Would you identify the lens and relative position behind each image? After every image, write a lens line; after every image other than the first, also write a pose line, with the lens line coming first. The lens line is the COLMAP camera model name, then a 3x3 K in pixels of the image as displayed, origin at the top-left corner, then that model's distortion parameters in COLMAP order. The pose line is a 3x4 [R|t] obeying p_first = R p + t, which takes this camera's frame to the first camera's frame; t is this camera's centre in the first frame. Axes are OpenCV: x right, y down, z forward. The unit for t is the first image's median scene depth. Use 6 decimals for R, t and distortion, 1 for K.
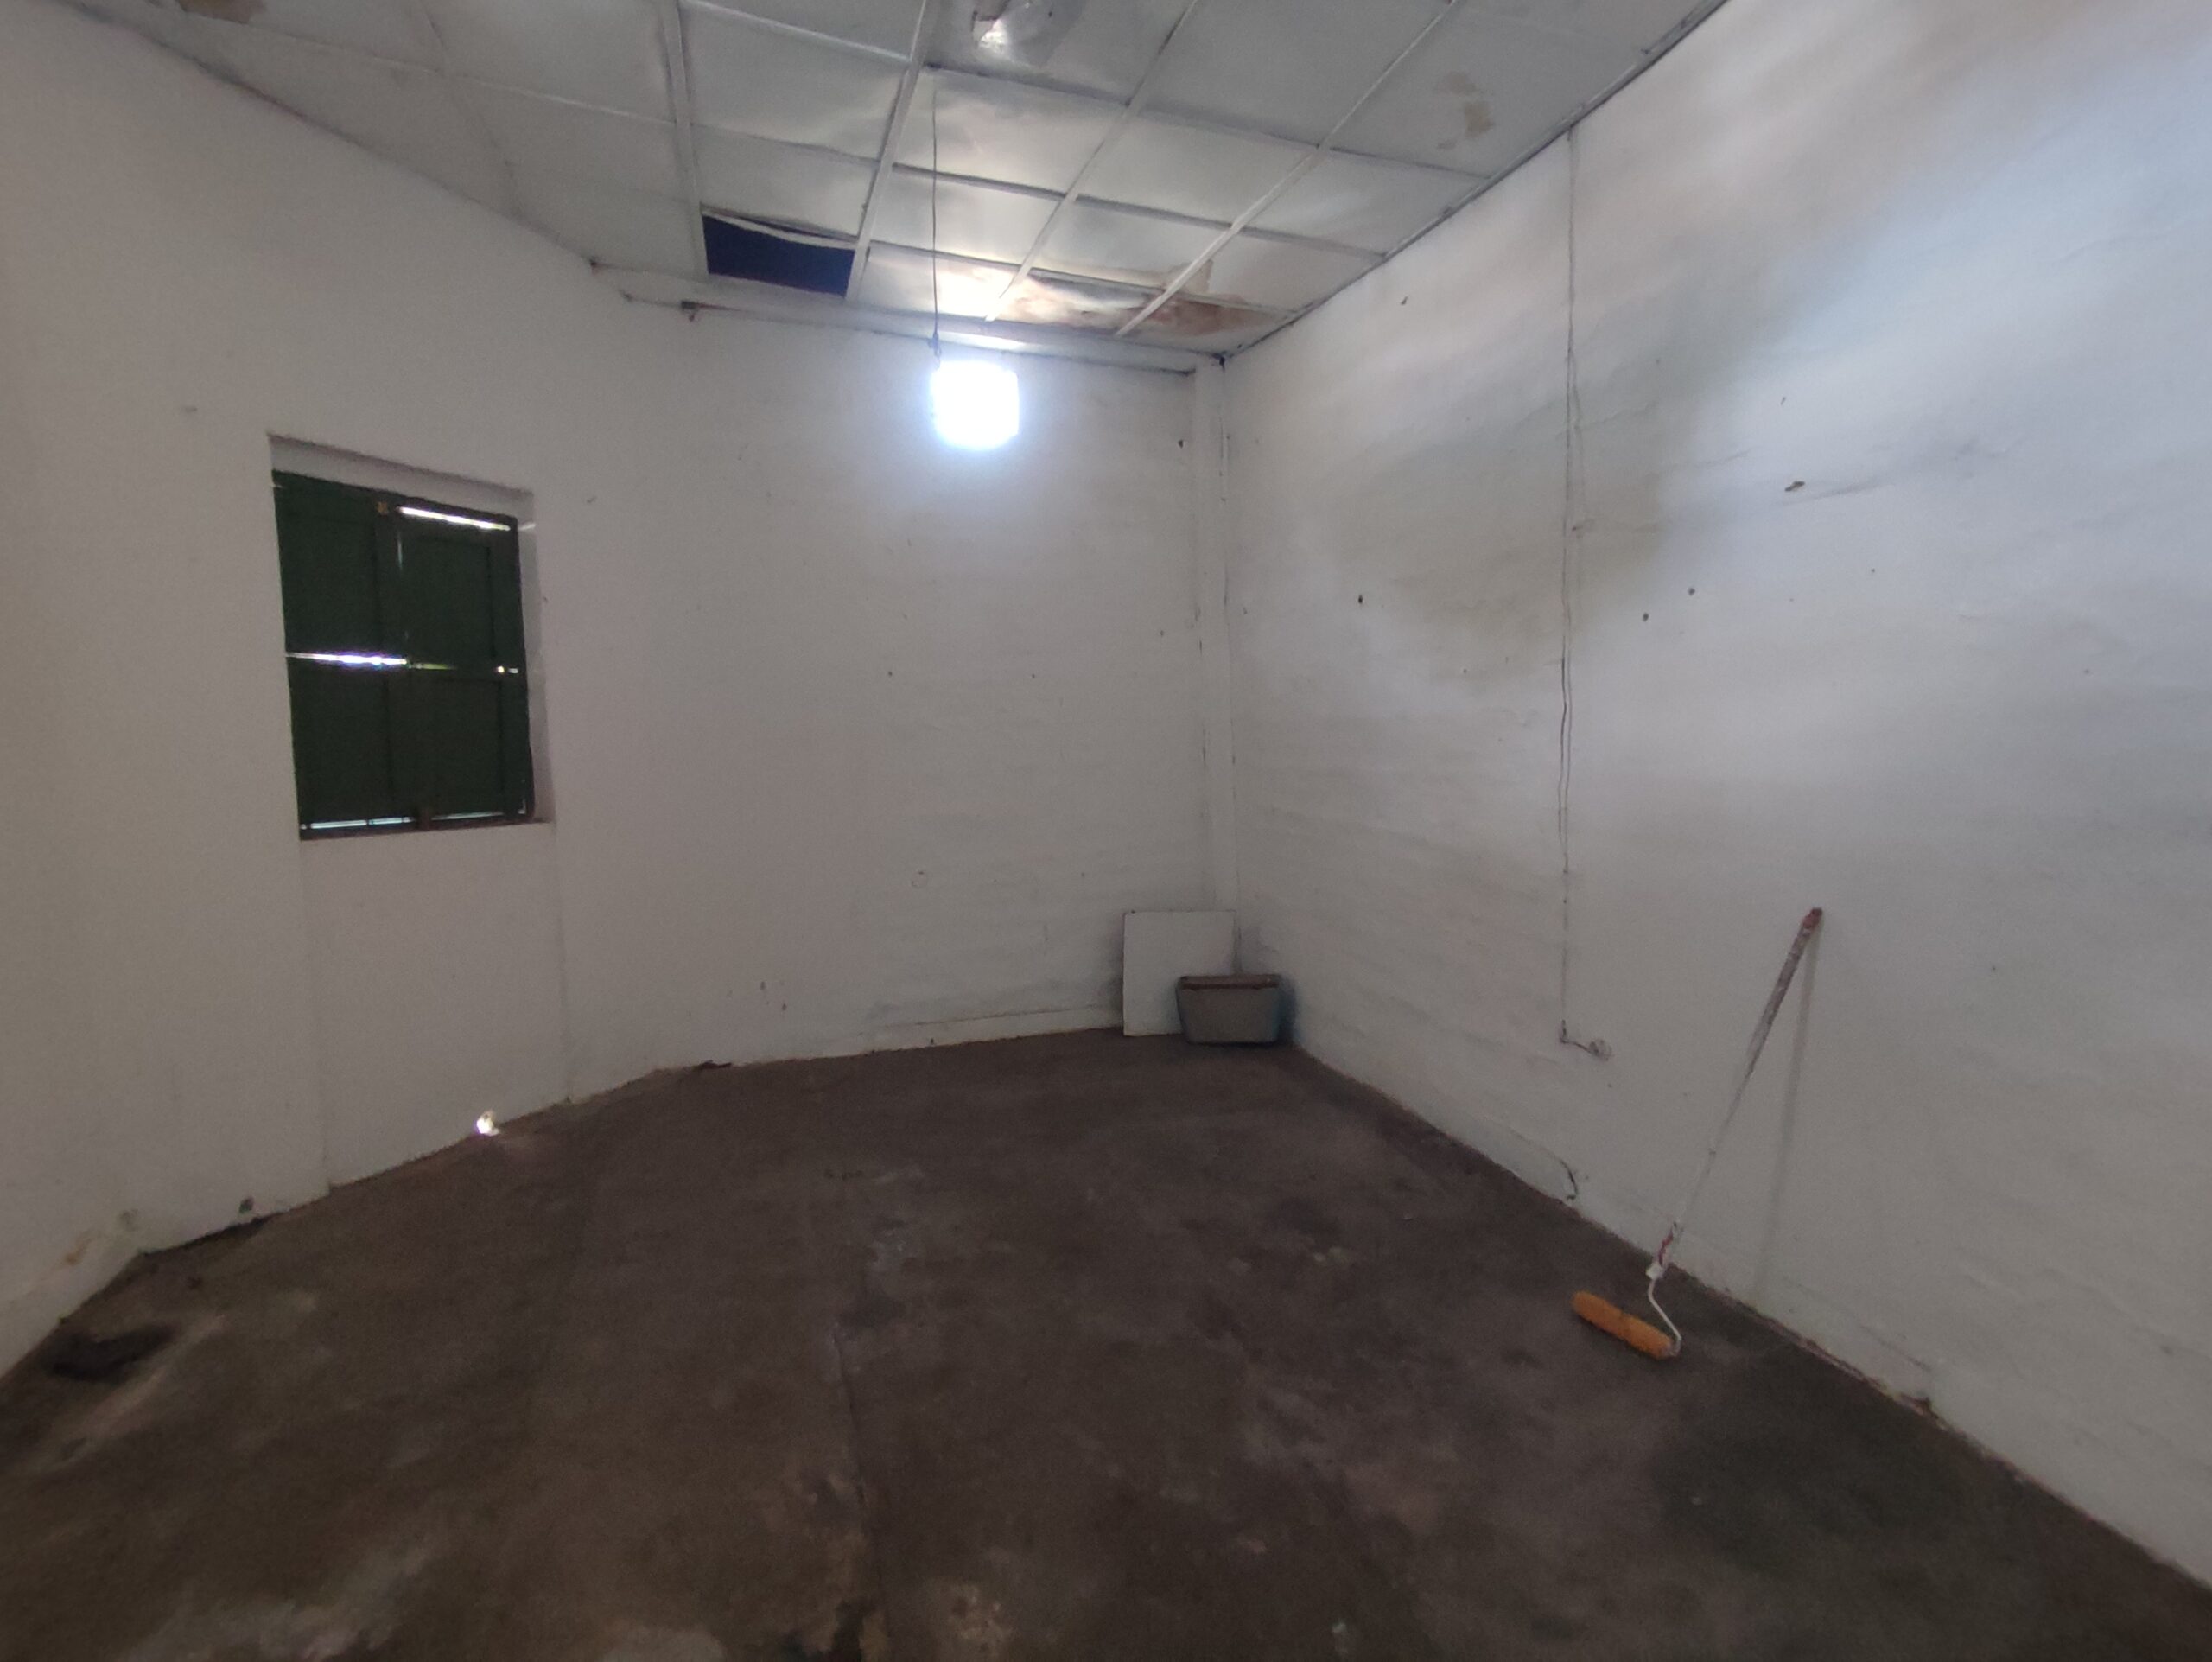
lens RADIAL K [[1008.3, 0, 1113.8], [0, 1008.3, 820.7], [0, 0, 1]] dist [-0.006611, 0.000476]
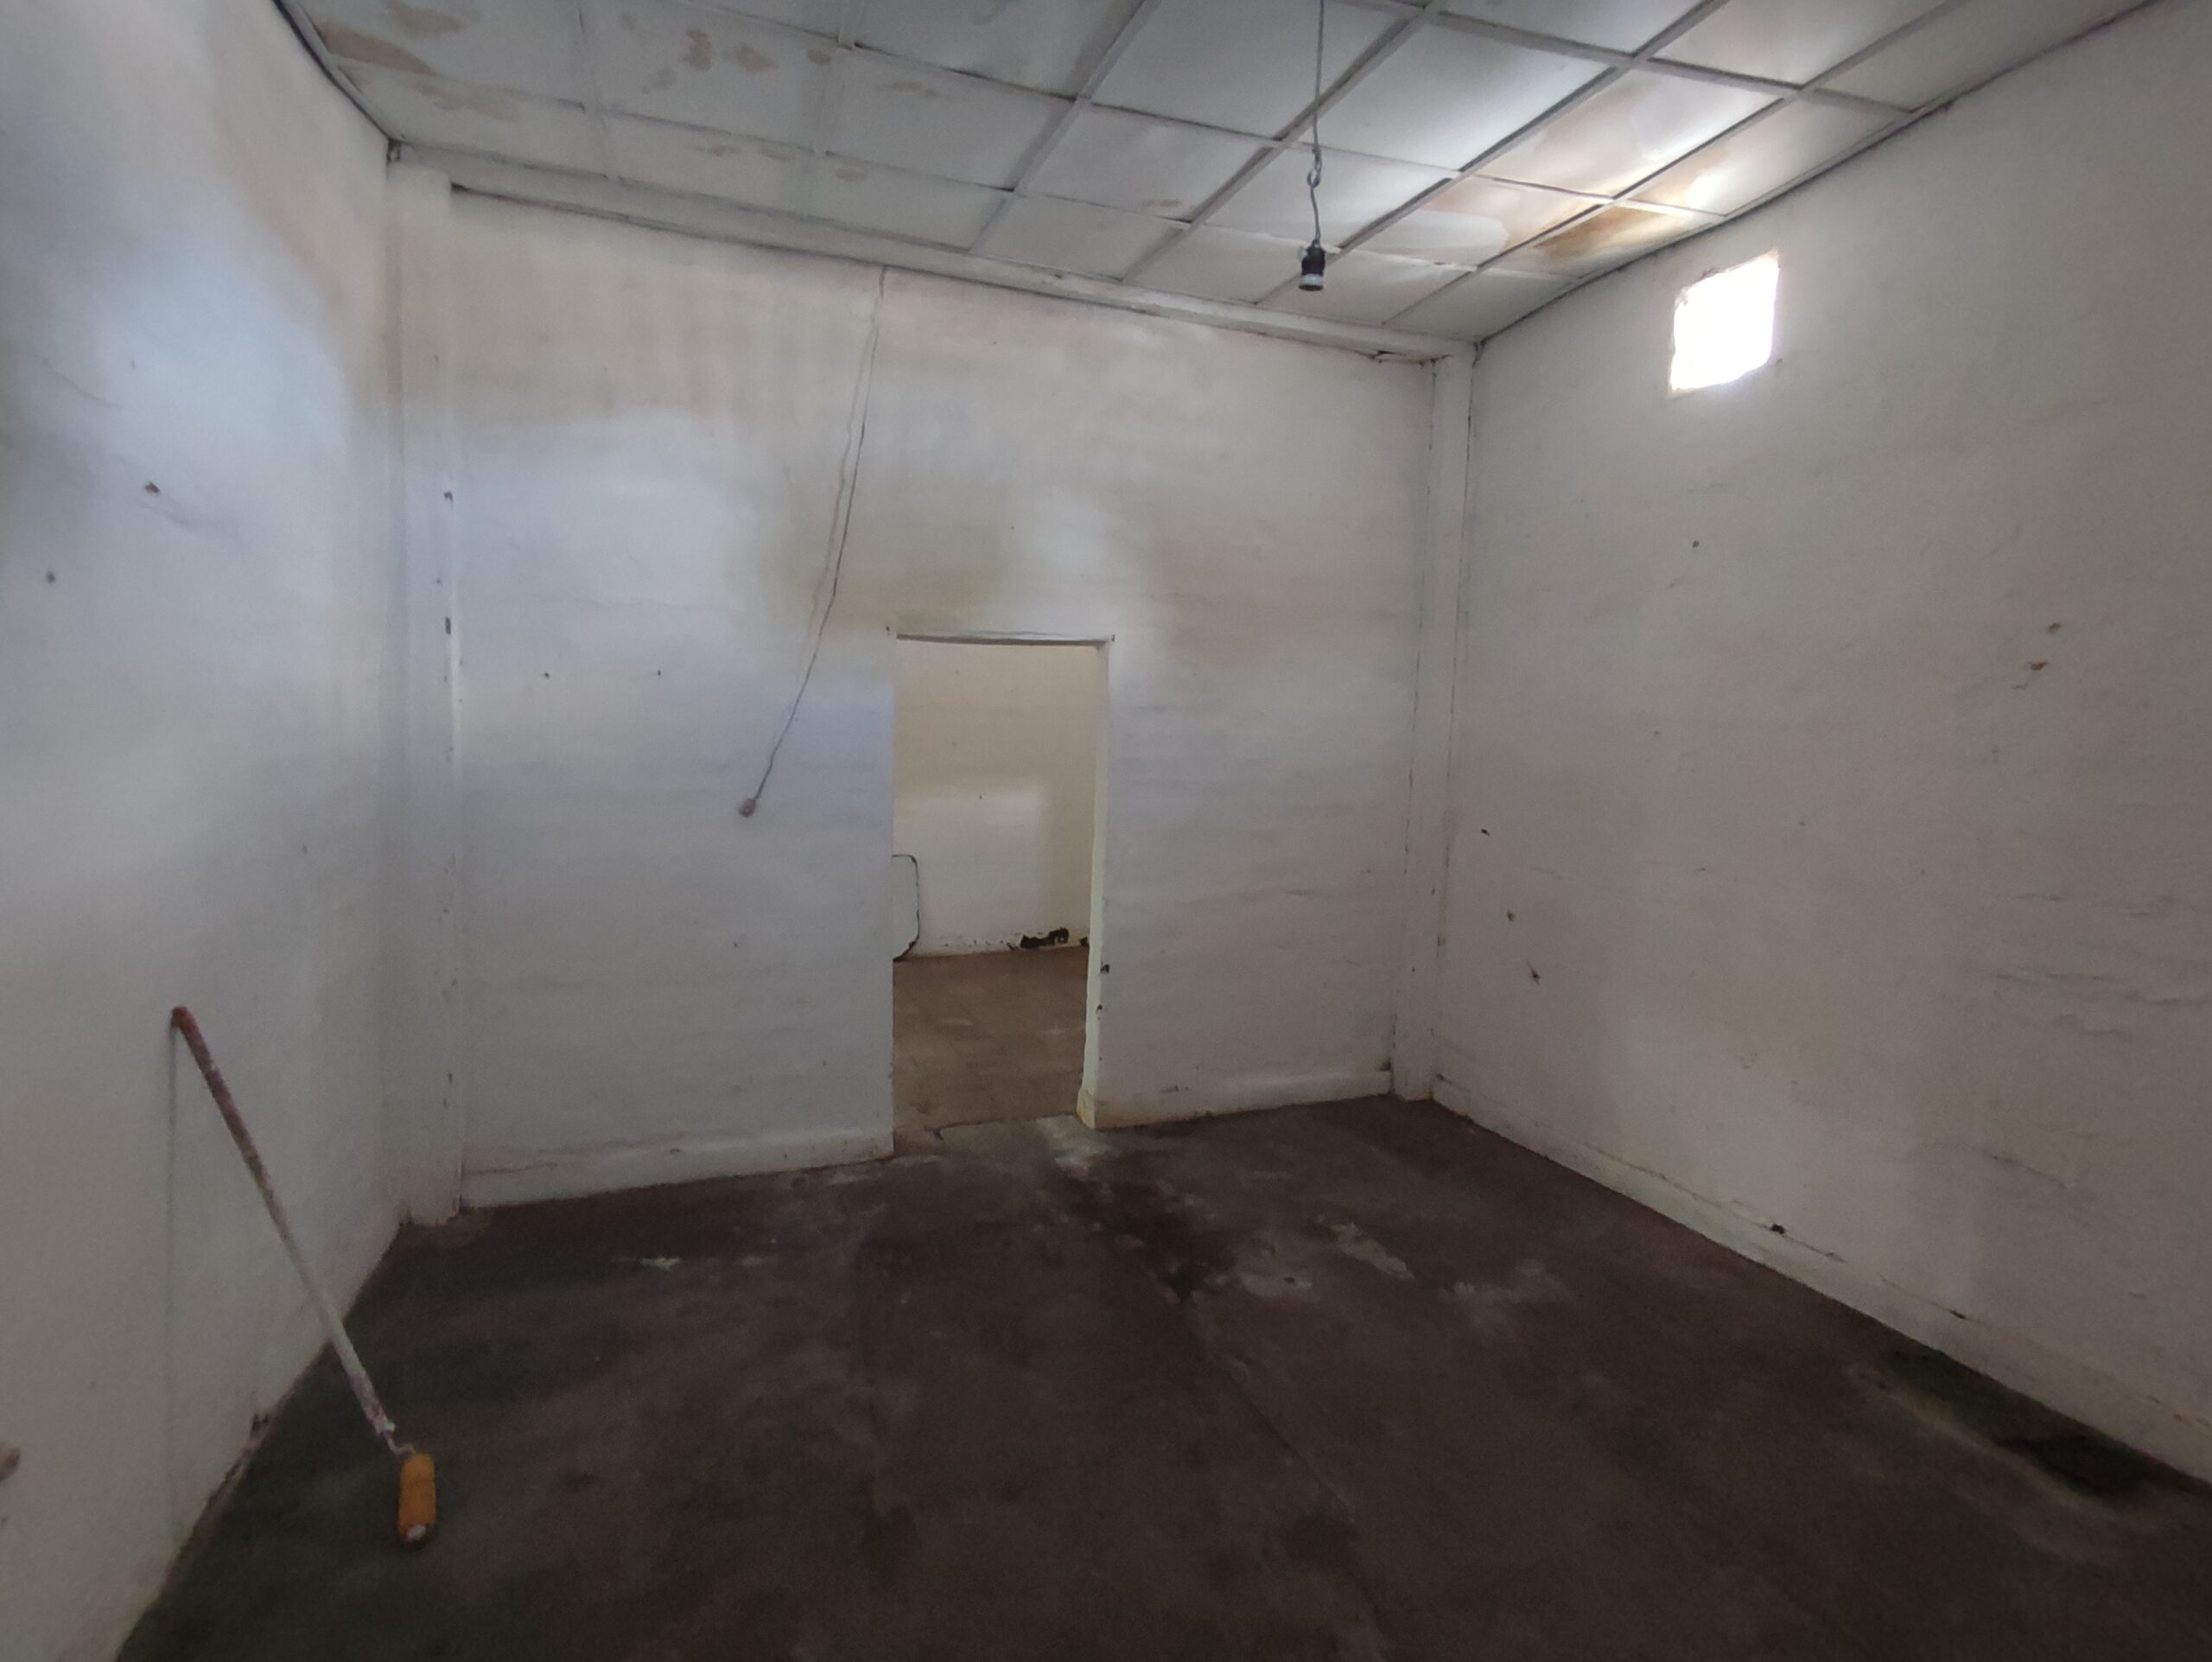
lens RADIAL K [[1008.3, 0, 1099.6], [0, 1008.3, 839.7], [0, 0, 1]] dist [-0.006611, 0.000476]
pose [[-0.999730, -0.006807, -0.022205, -0.053638], [-0.010582, 0.984577, 0.174631, -0.226683], [0.020673, 0.174819, -0.984383, 2.007887]]
